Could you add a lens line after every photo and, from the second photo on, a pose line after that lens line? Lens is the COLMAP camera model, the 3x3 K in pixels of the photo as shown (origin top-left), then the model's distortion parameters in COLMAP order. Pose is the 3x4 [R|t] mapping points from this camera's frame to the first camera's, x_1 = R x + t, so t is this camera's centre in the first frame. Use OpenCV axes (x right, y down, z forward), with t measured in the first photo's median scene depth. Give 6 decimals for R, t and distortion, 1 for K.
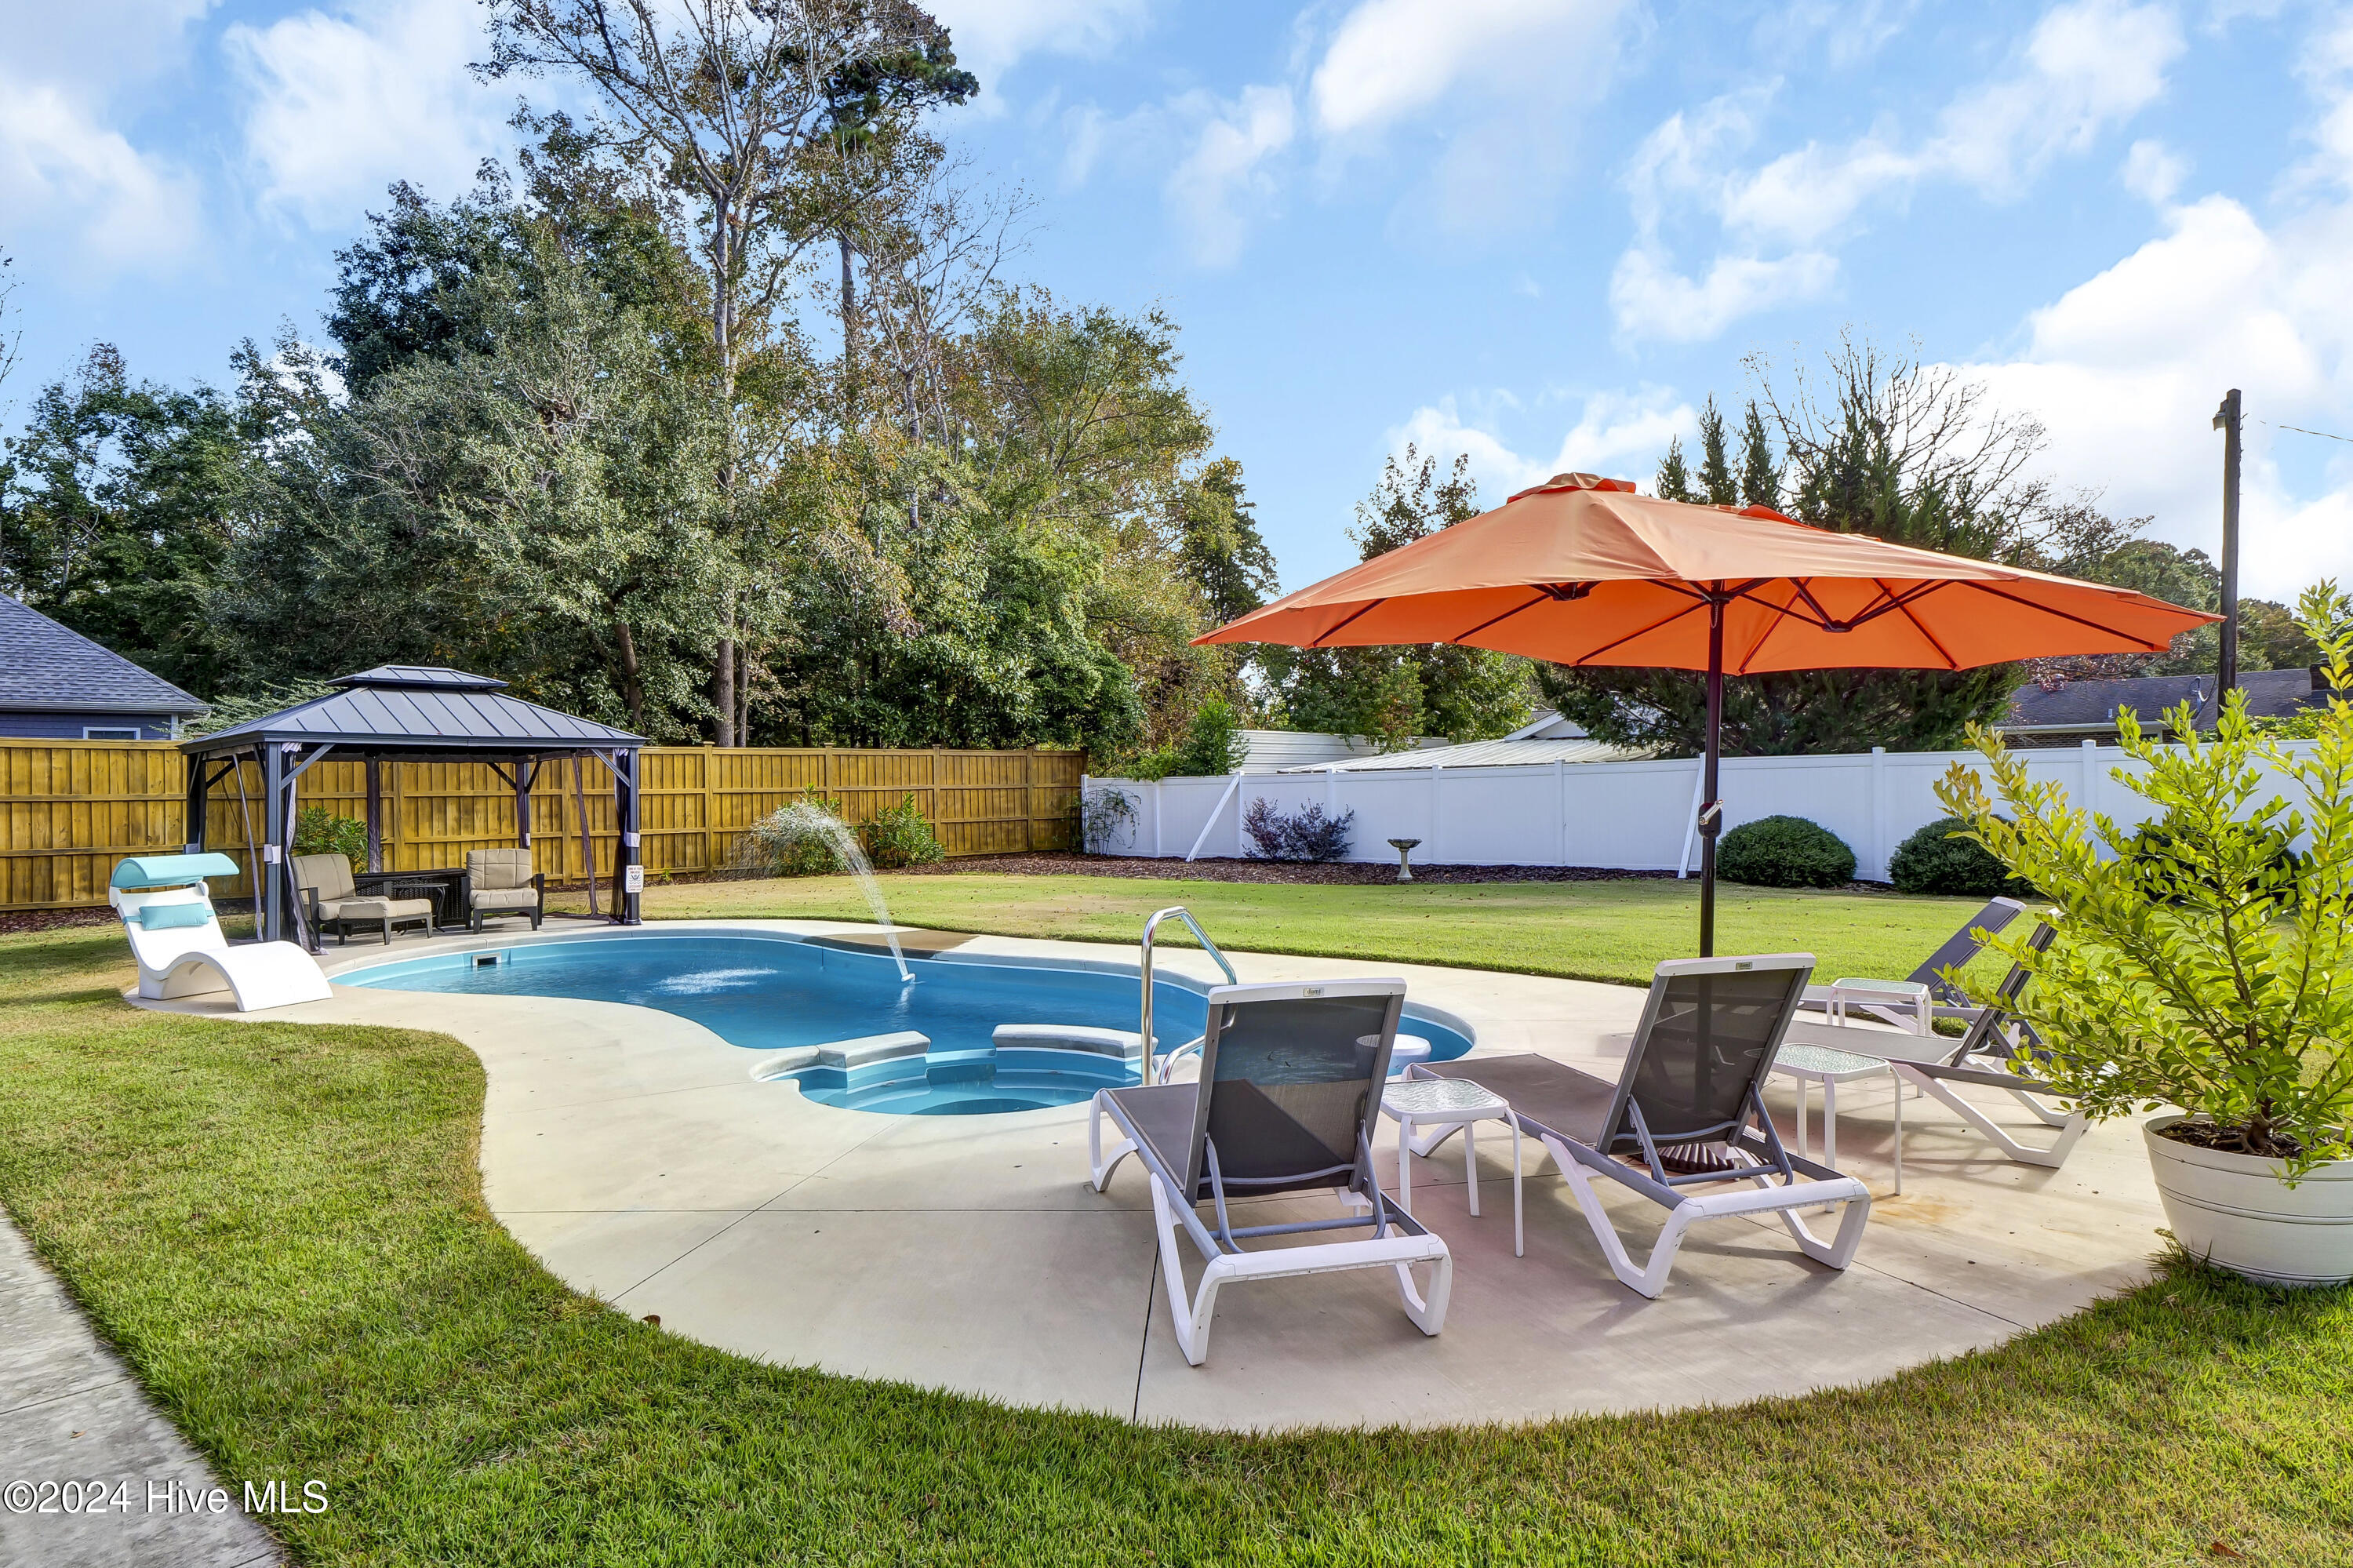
lens RADIAL K [[1218.1, 0, 1176.5], [0, 1218.1, 784.0], [0, 0, 1]] dist [0.002382, -0.000059]
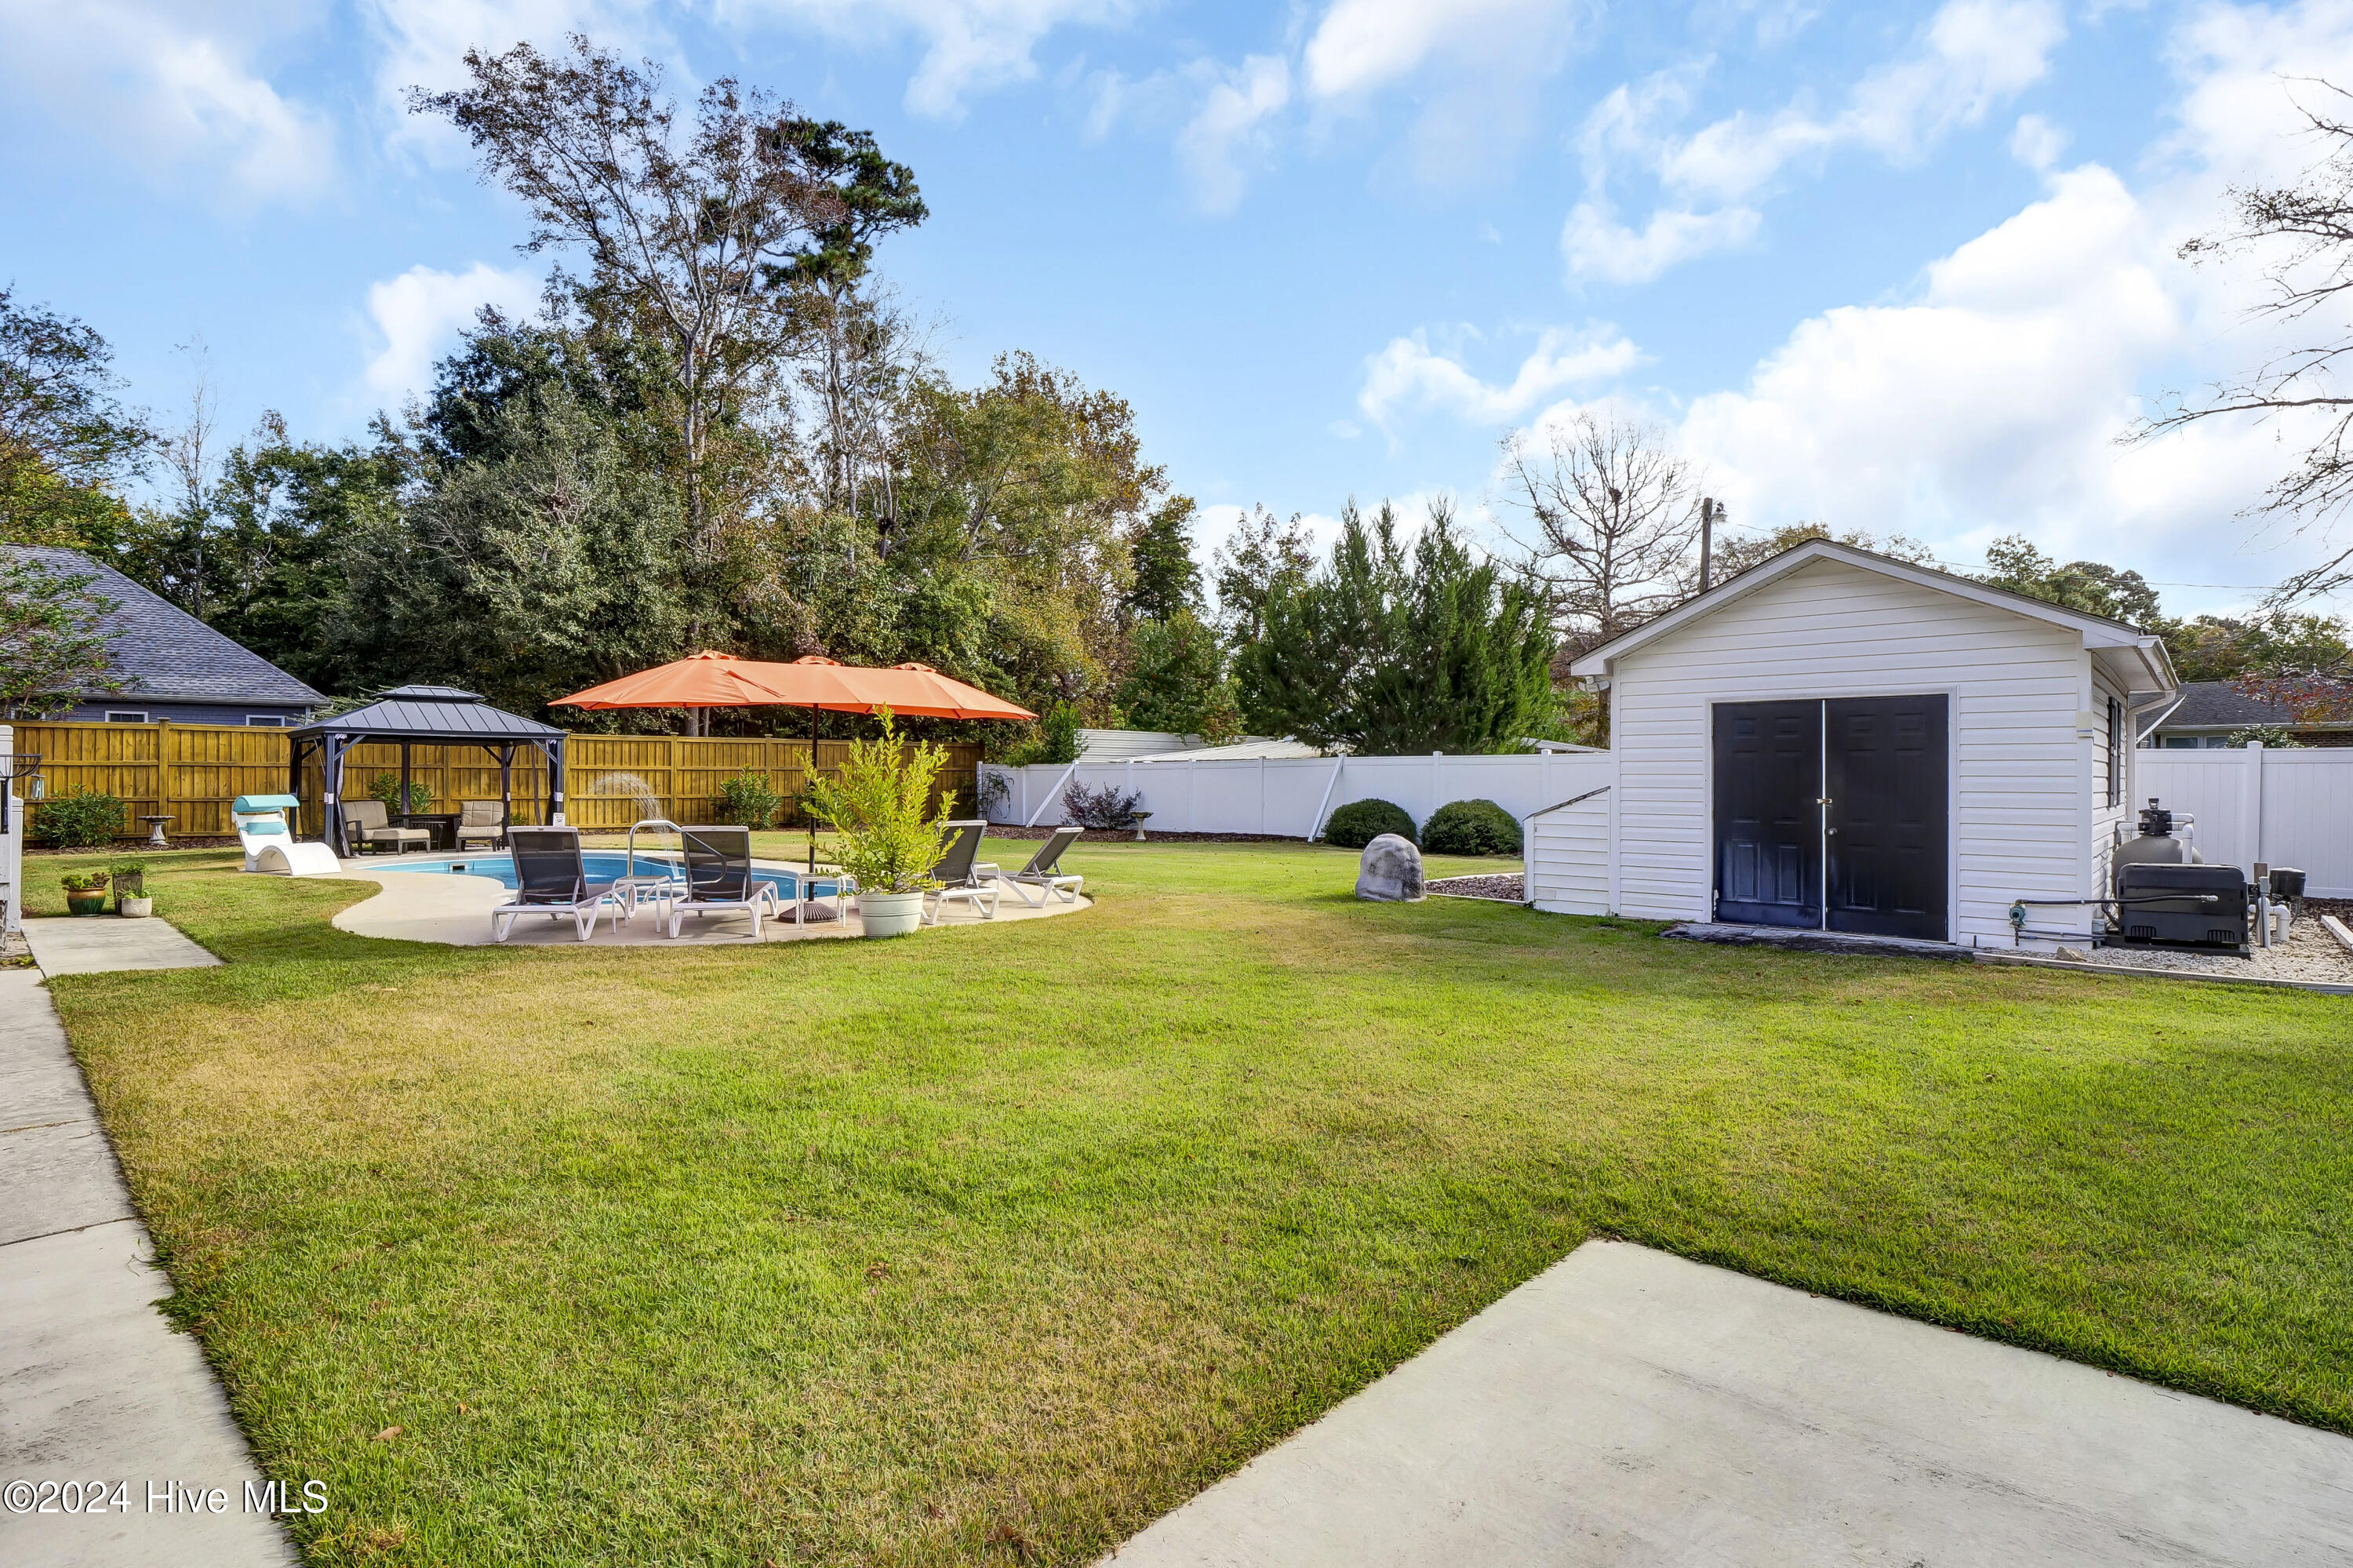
lens RADIAL K [[1147.5, 0, 1180.6], [0, 1147.5, 777.1], [0, 0, 1]] dist [-0.001328, -0.000257]
pose [[0.997936, 0.019148, -0.061293, 0.288940], [-0.018862, 0.999808, 0.005232, -0.001769], [0.061381, -0.004065, 0.998106, -0.280998]]
